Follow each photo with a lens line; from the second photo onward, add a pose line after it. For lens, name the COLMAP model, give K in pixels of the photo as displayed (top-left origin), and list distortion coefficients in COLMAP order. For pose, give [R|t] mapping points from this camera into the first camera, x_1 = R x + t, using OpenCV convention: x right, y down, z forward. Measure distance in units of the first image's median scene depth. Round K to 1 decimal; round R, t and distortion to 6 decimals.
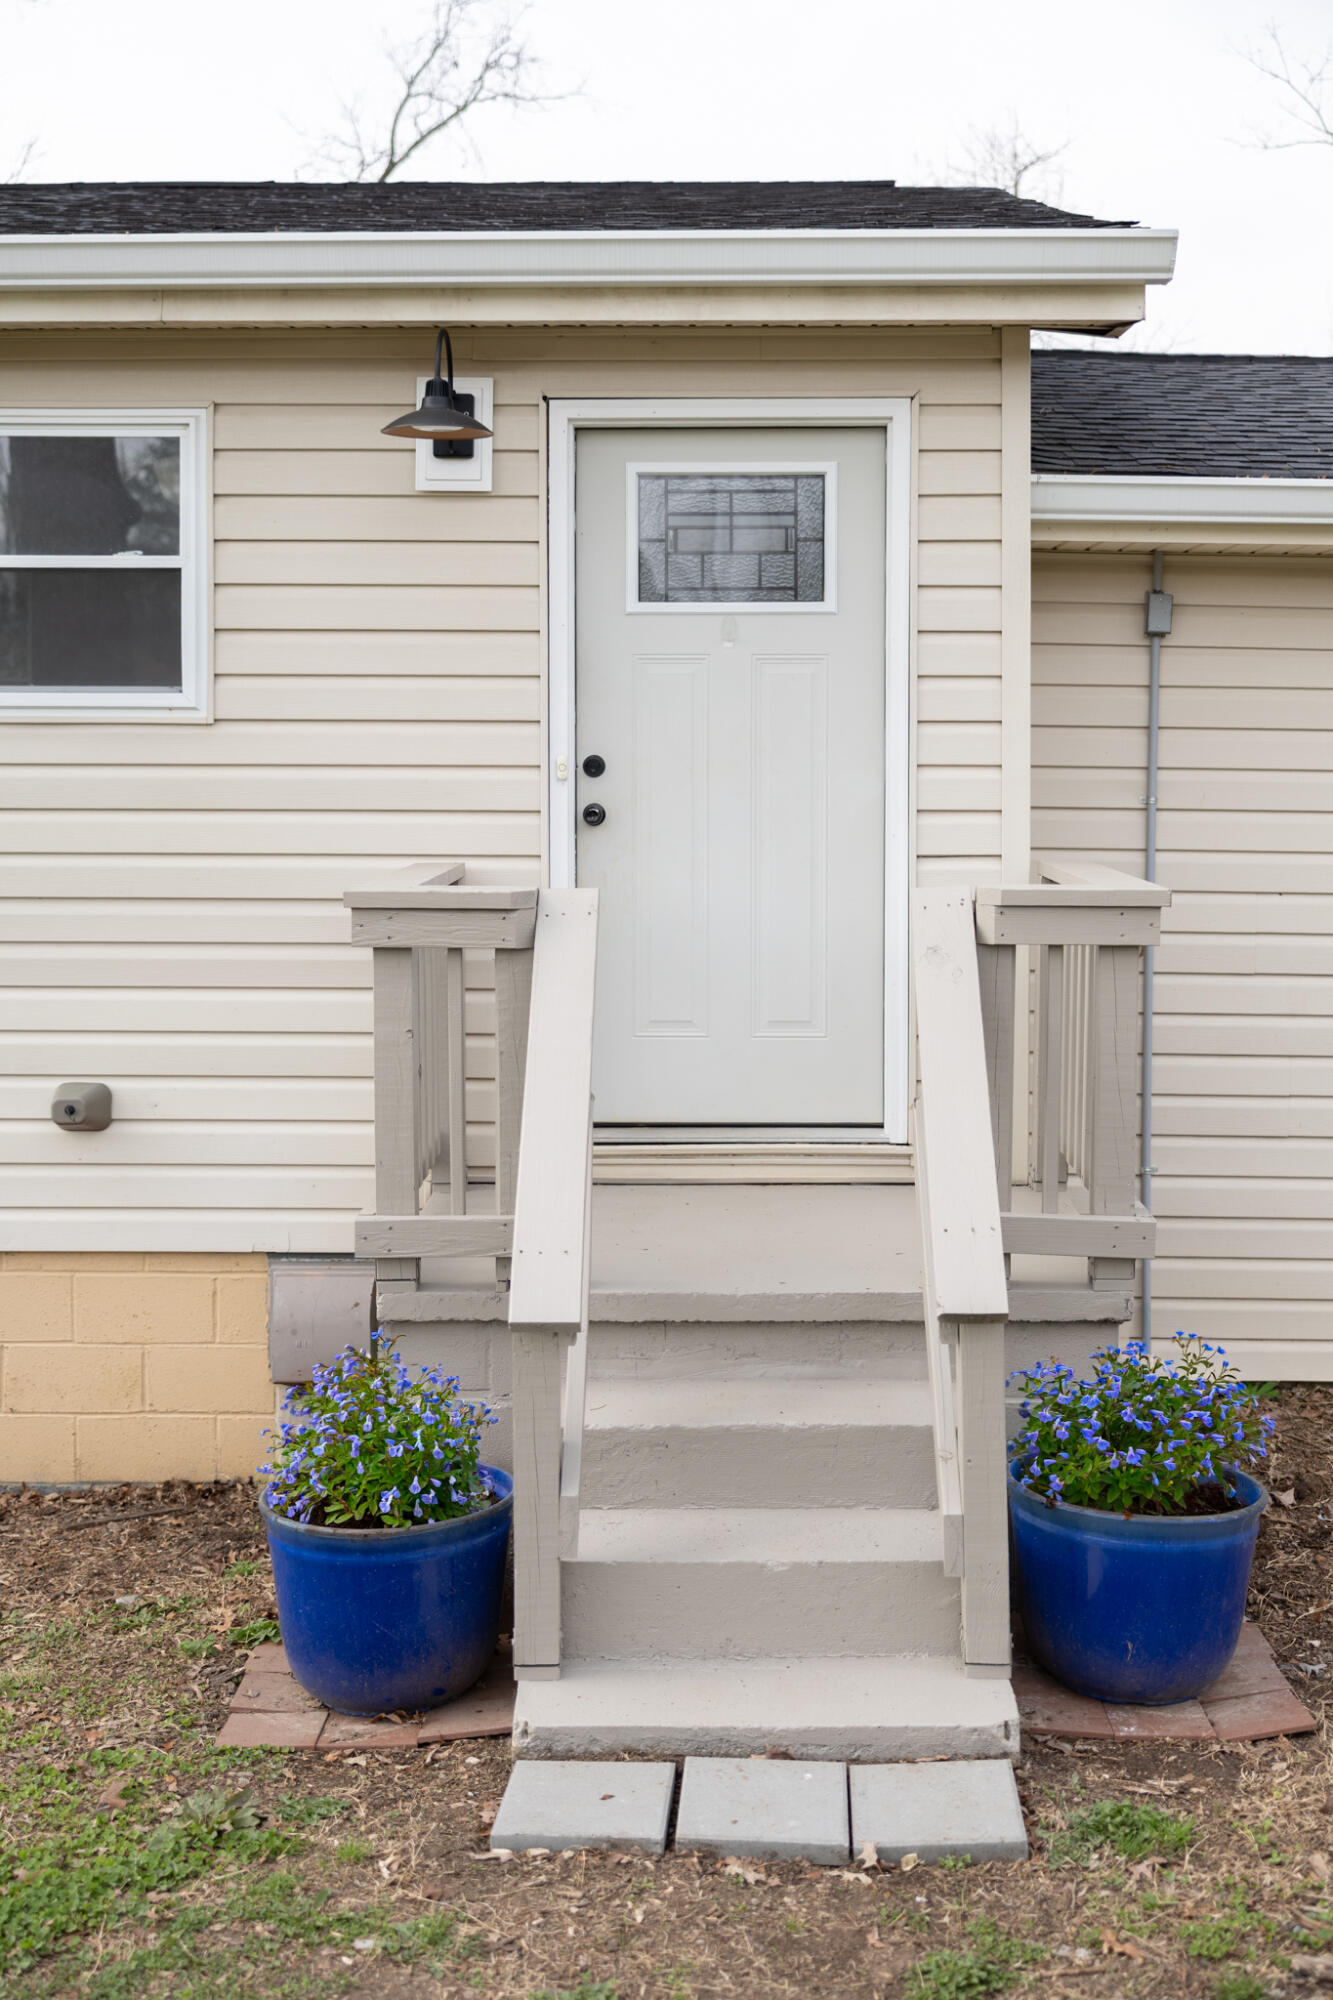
lens RADIAL K [[2127.6, 0, 666.5], [0, 2127.6, 870.4], [0, 0, 1]] dist [0.002889, 0.010114]
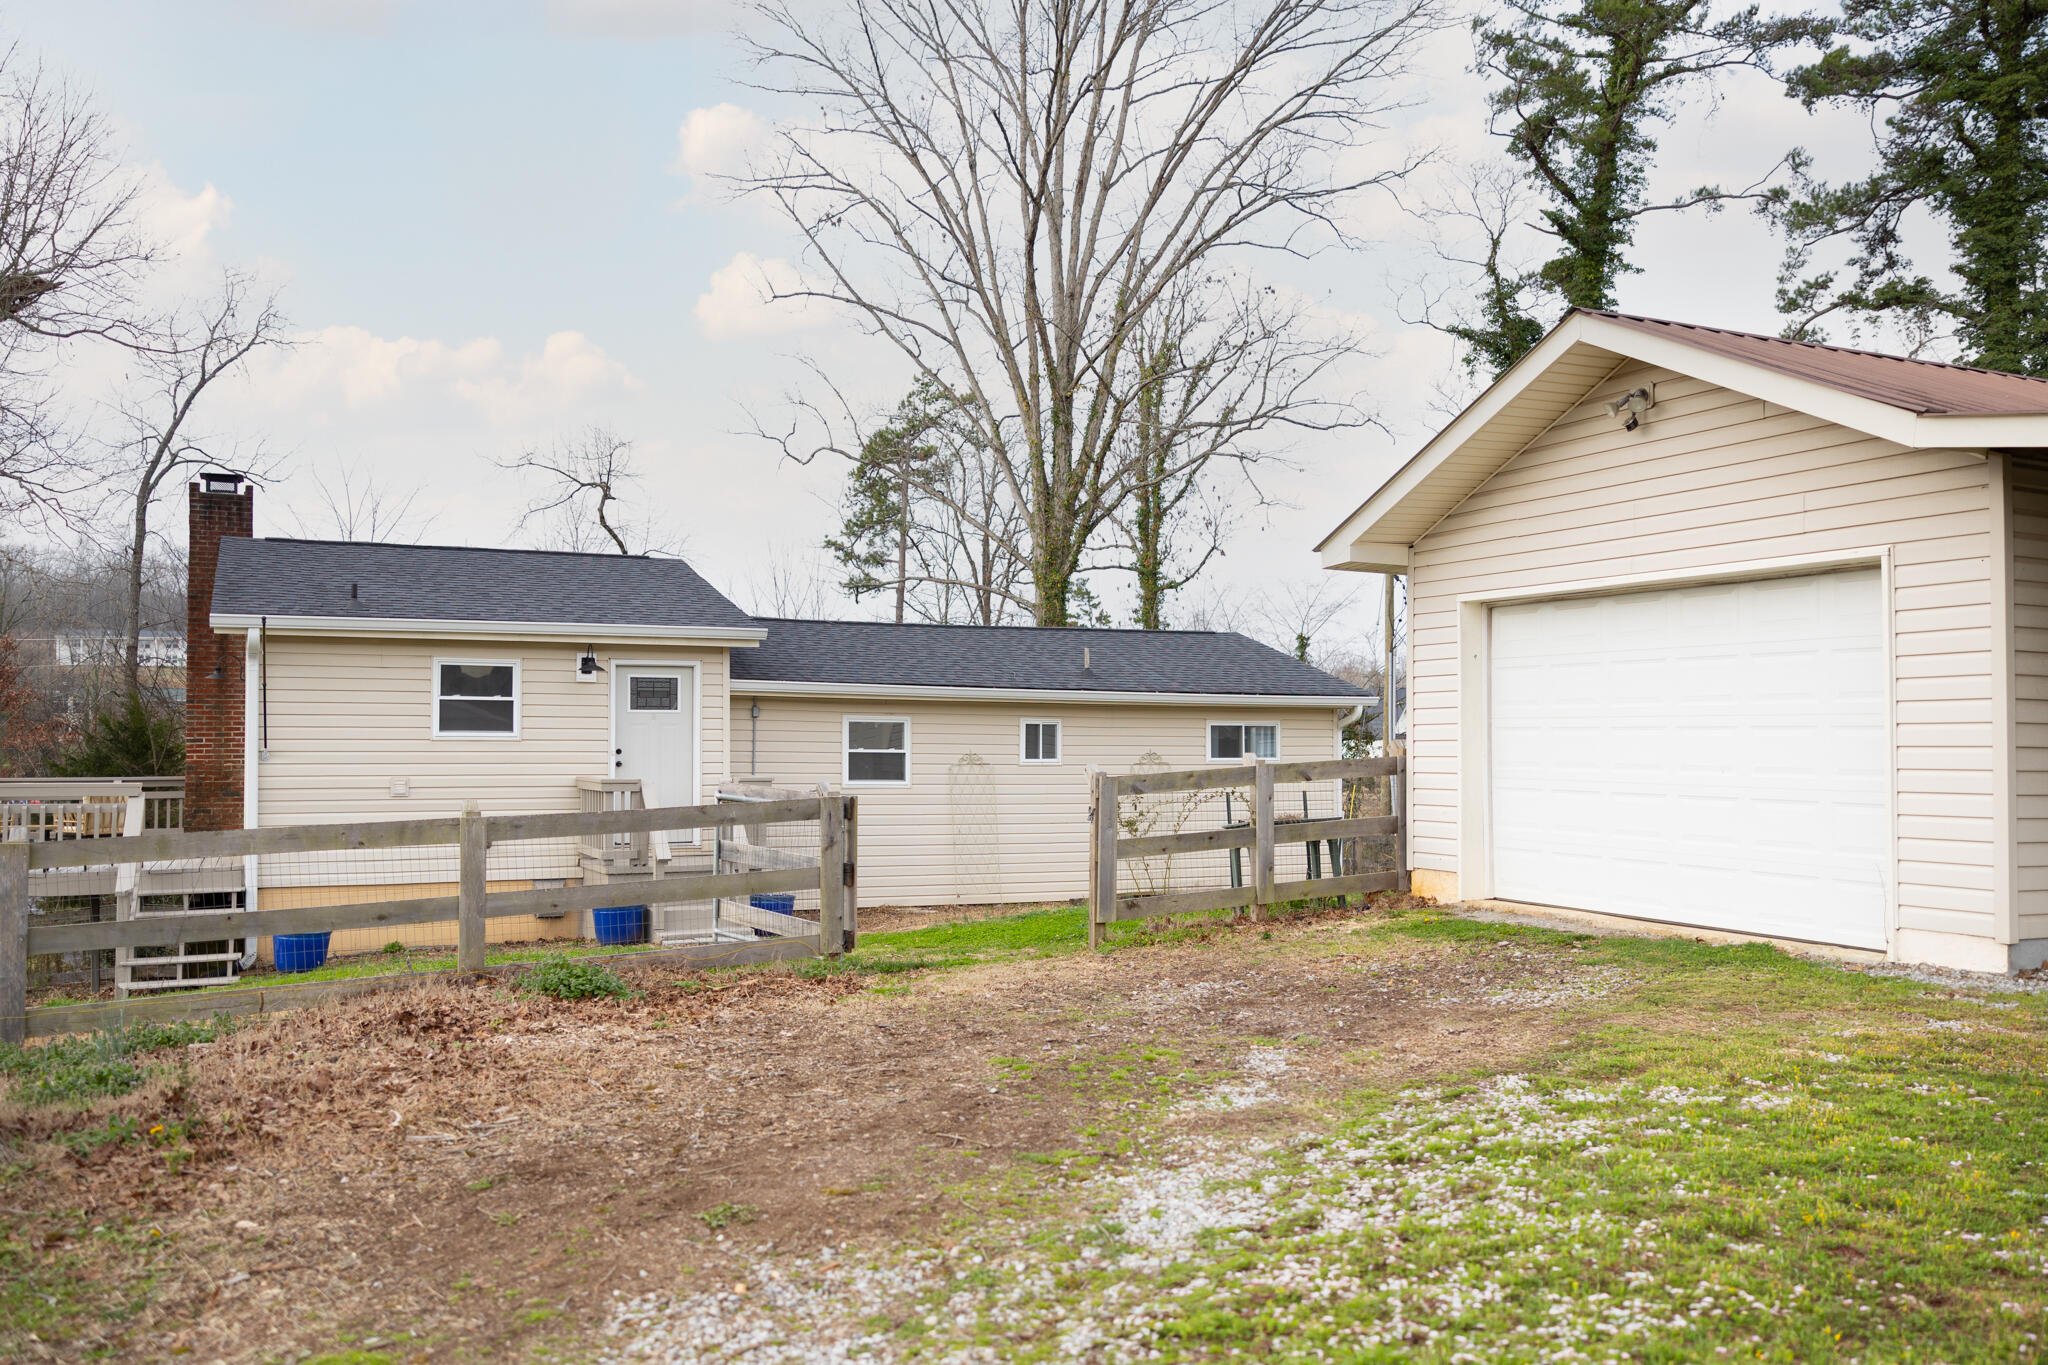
lens RADIAL K [[1633.2, 0, 1008.5], [0, 1633.2, 692.3], [0, 0, 1]] dist [0.013596, 0.015507]
pose [[0.891051, 0.013883, 0.453690, -0.769240], [0.022702, 0.996918, -0.075094, 0.085218], [-0.453334, 0.077212, 0.887990, -2.019023]]
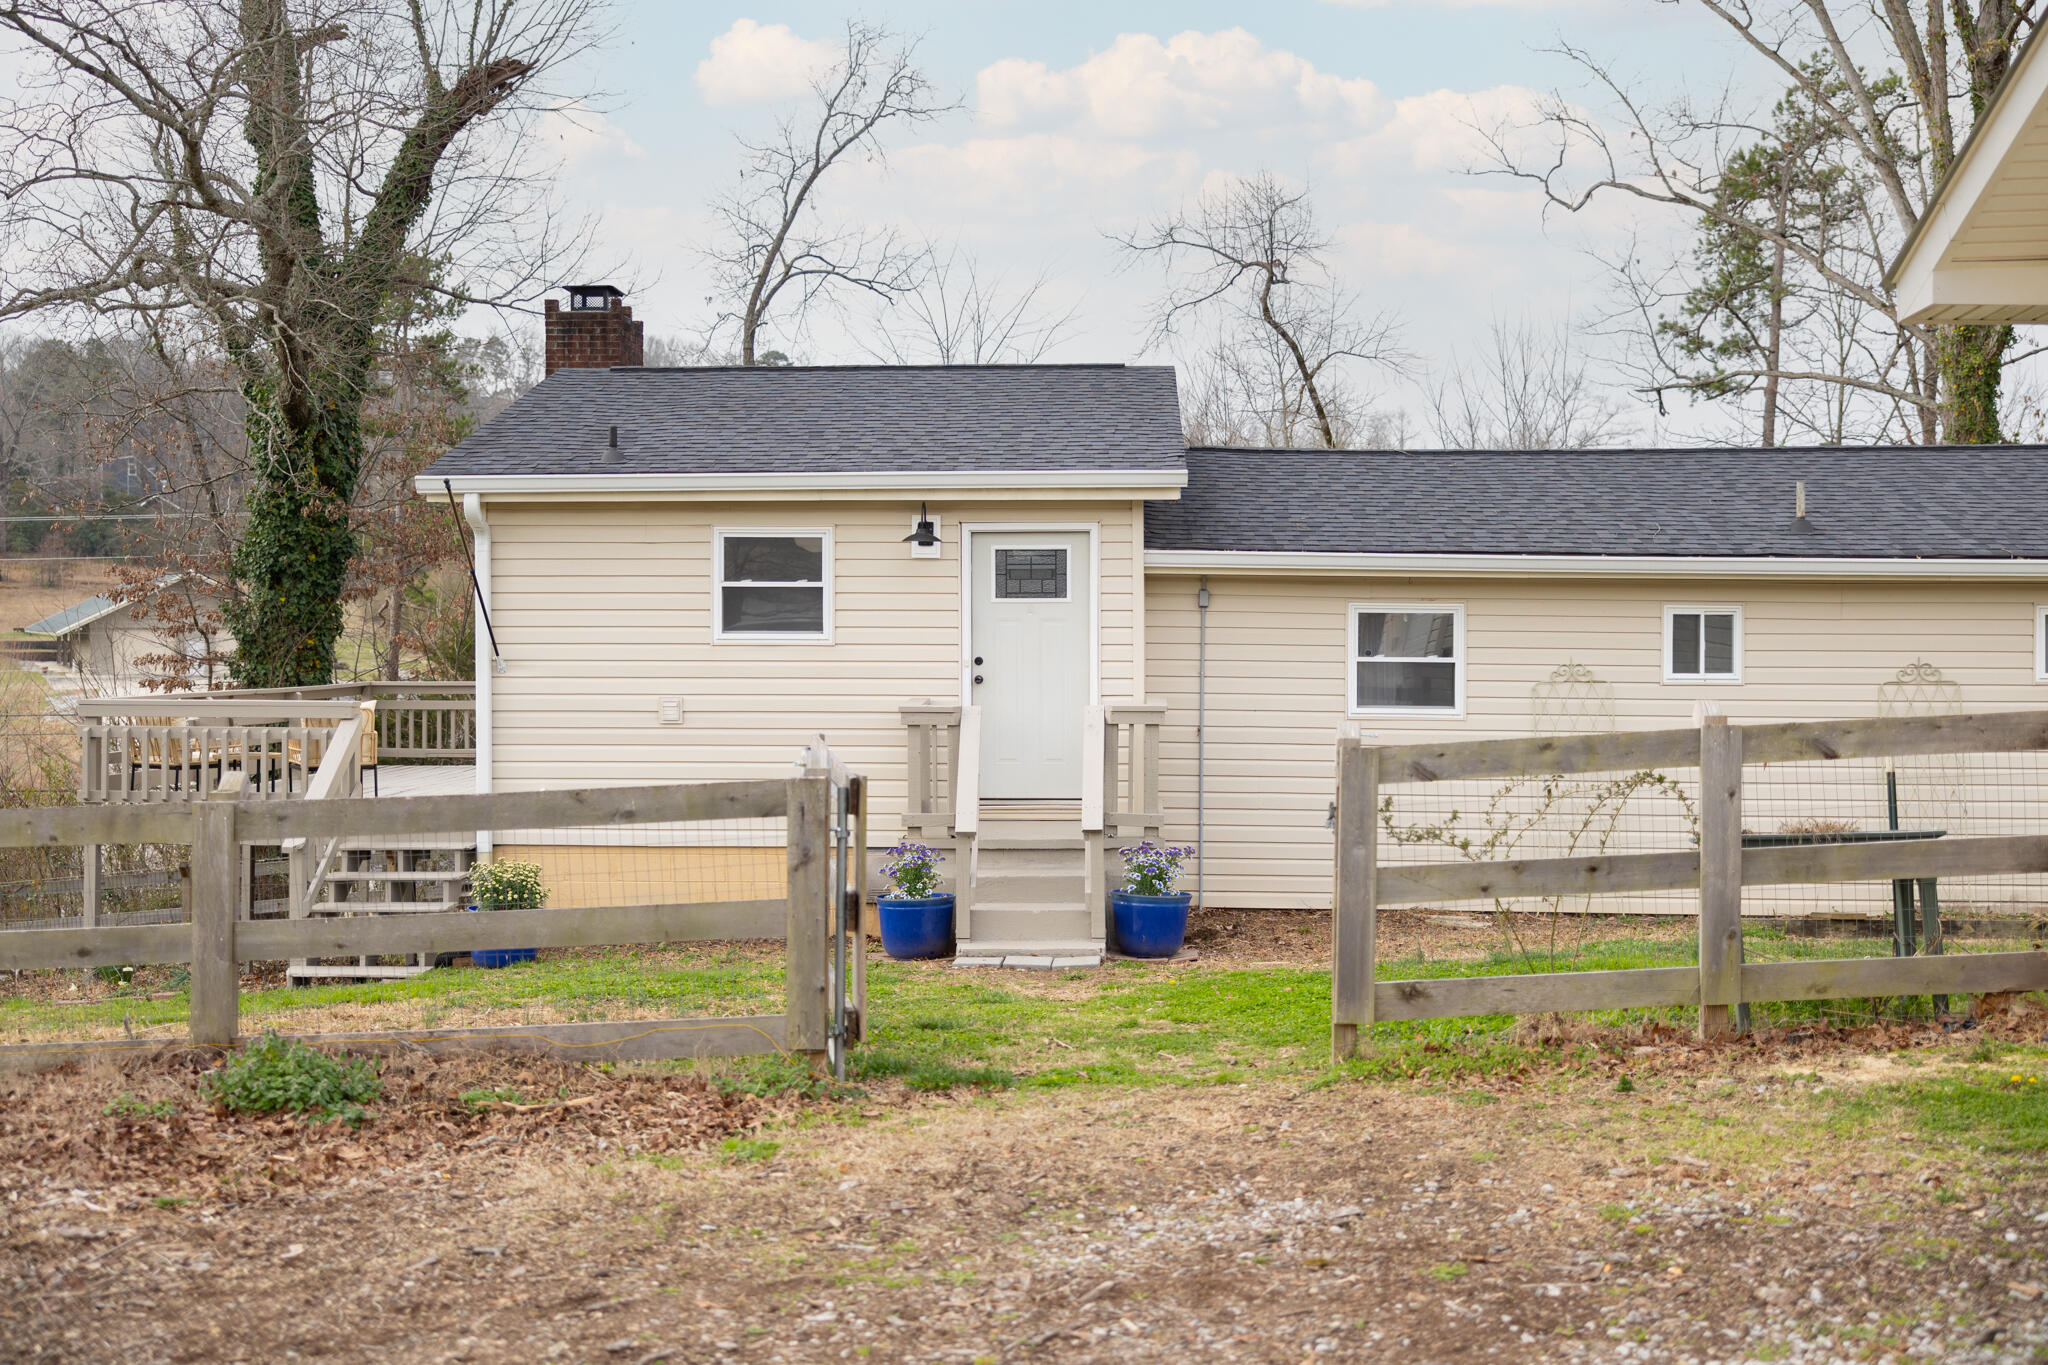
lens RADIAL K [[2178.7, 0, 1050.7], [0, 2178.7, 622.1], [0, 0, 1]] dist [0.002889, 0.010114]
pose [[0.999991, -0.001835, 0.003929, 0.044498], [0.002006, 0.999029, -0.044002, 0.021202], [-0.003845, 0.044009, 0.999024, -1.691927]]
